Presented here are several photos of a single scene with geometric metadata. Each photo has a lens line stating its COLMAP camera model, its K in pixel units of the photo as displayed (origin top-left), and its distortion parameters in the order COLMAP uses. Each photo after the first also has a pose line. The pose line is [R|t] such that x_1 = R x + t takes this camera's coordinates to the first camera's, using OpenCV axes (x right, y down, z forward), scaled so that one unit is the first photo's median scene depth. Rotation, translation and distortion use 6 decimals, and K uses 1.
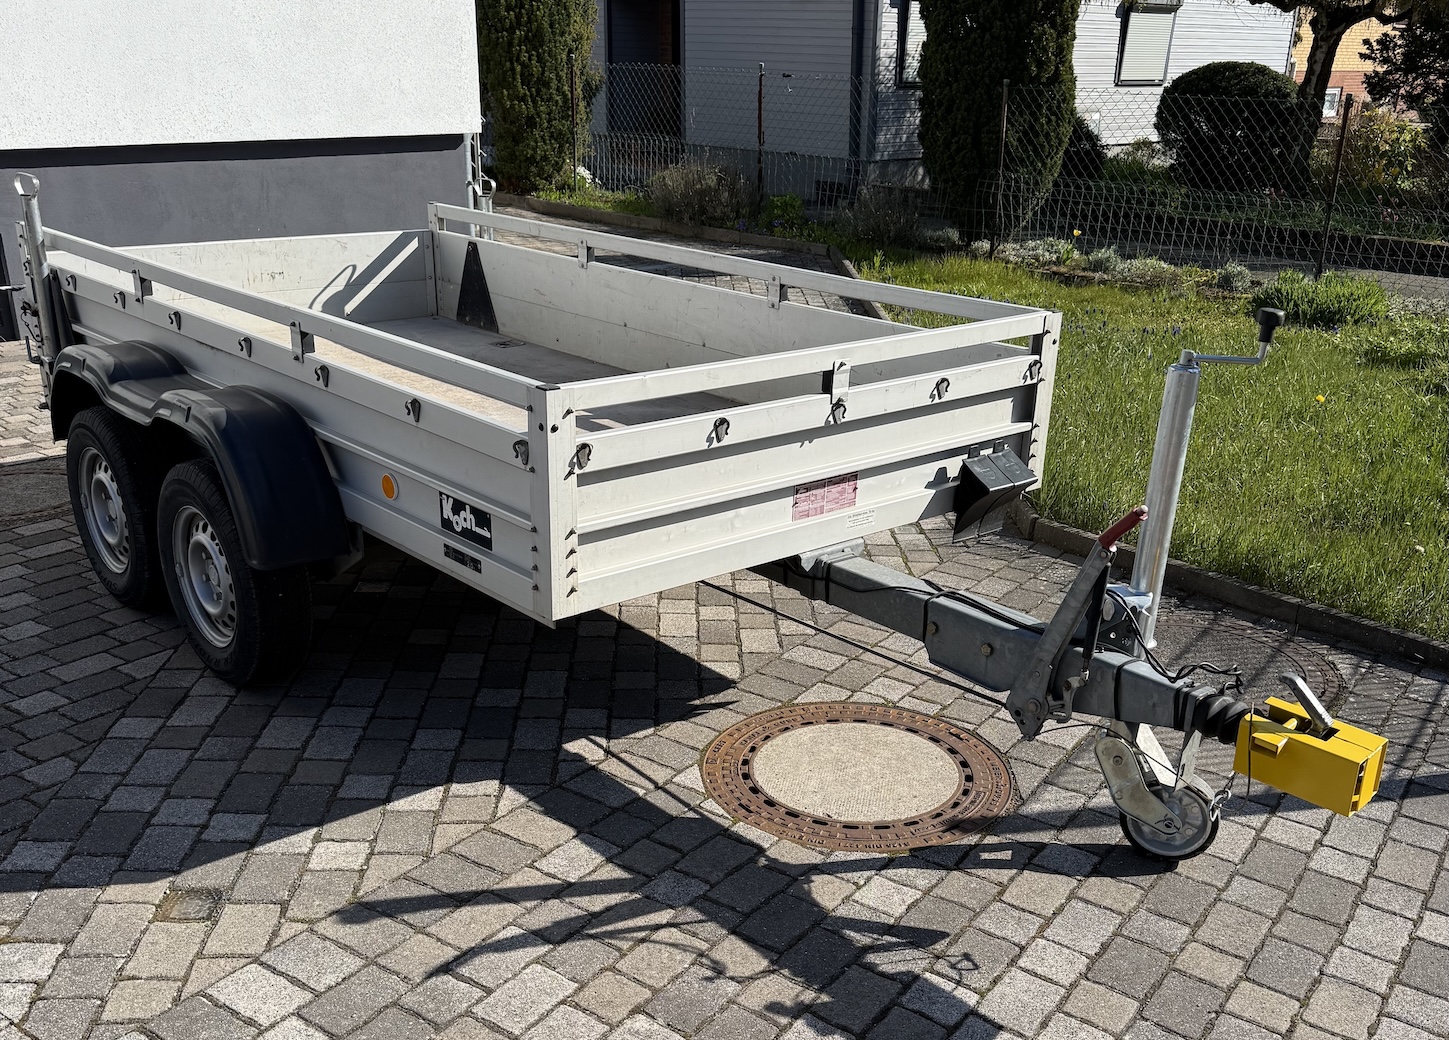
lens RADIAL K [[1426.3, 0, 723.4], [0, 1426.3, 561.5], [0, 0, 1]] dist [0.106415, -0.000579]
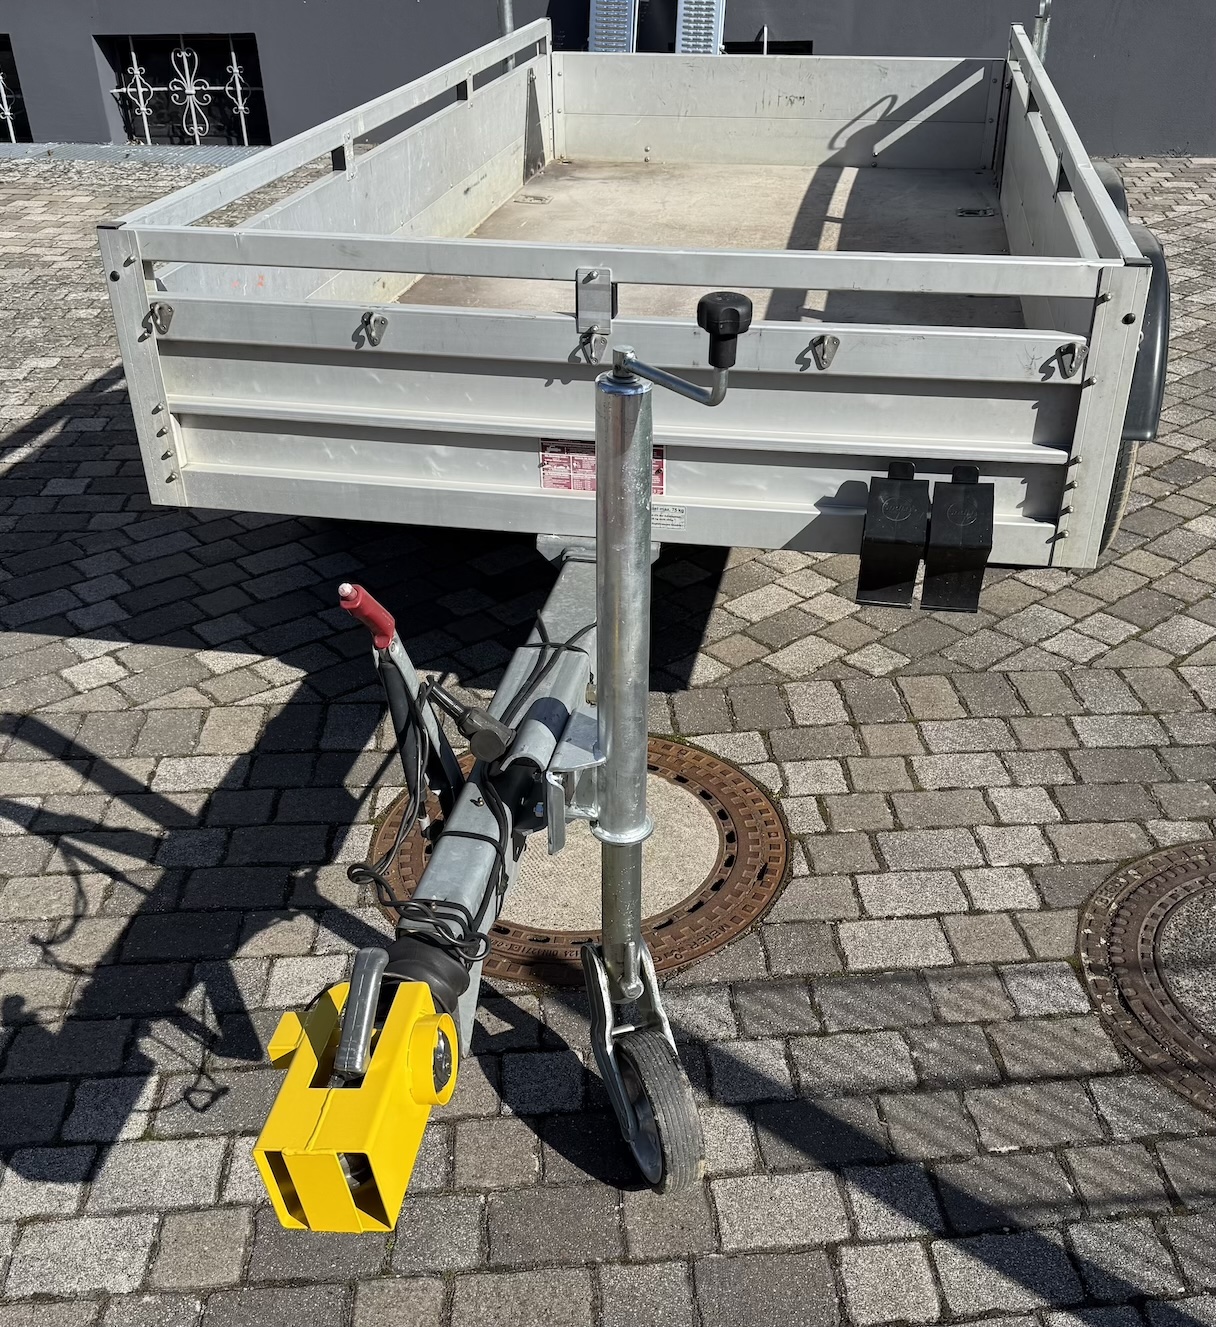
lens RADIAL K [[1433.6, 0, 608.0], [0, 1433.6, 663.5], [0, 0, 1]] dist [0.068704, -0.020494]
pose [[0.621467, 0.358688, -0.696507, 0.621516], [-0.236130, 0.933451, 0.270020, -0.152249], [0.747008, -0.003342, 0.664806, 0.554399]]
